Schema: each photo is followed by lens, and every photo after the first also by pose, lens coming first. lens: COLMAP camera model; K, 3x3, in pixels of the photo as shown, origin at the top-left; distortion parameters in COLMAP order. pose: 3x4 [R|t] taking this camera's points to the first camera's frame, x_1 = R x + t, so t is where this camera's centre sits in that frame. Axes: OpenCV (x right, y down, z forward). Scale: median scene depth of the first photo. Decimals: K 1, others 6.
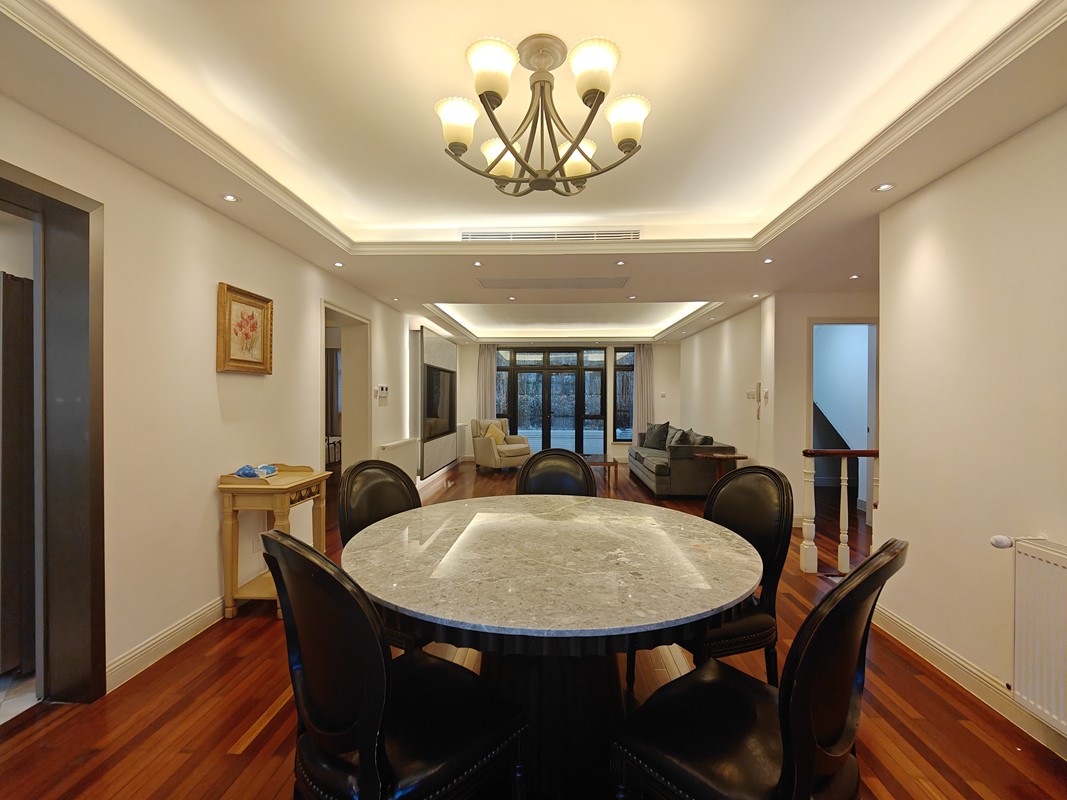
lens RADIAL K [[461.3, 0, 537.8], [0, 461.3, 402.3], [0, 0, 1]] dist [0.028529, -0.022803]
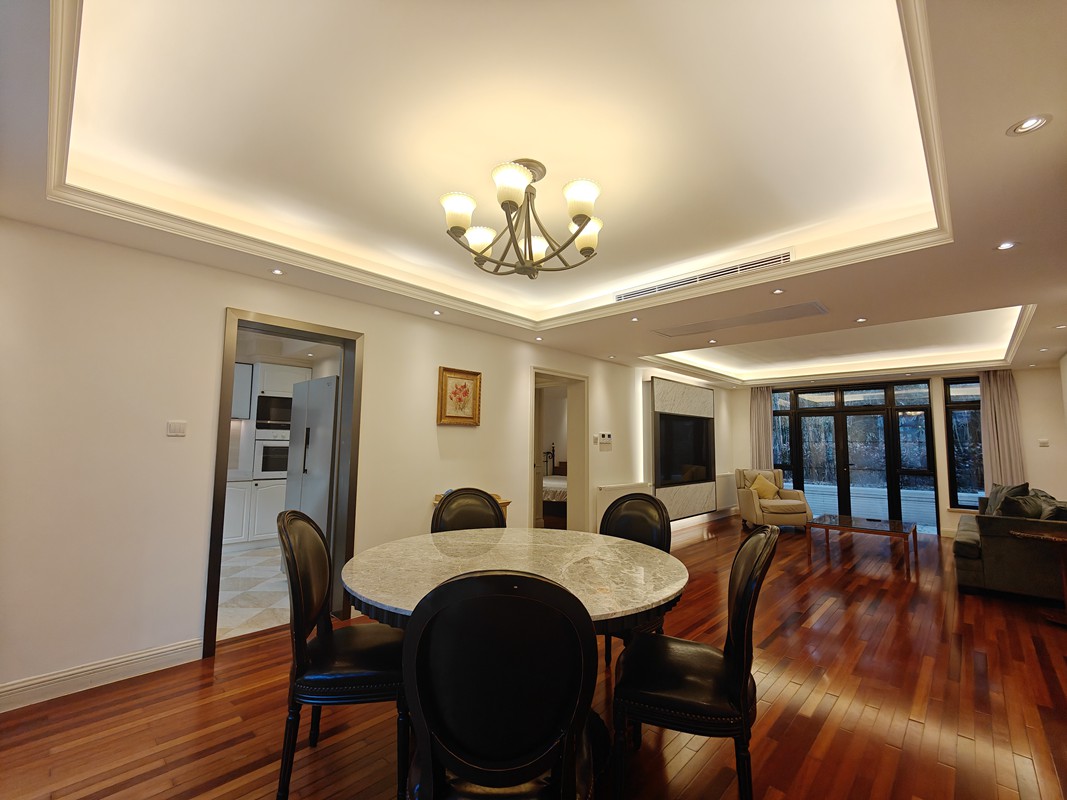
lens RADIAL K [[461.3, 0, 537.8], [0, 461.3, 402.3], [0, 0, 1]] dist [0.028529, -0.022803]
pose [[0.762873, -0.053570, -0.644326, 0.230520], [-0.013632, 0.995007, -0.098867, 0.002203], [0.646405, 0.084206, 0.758334, 0.029766]]
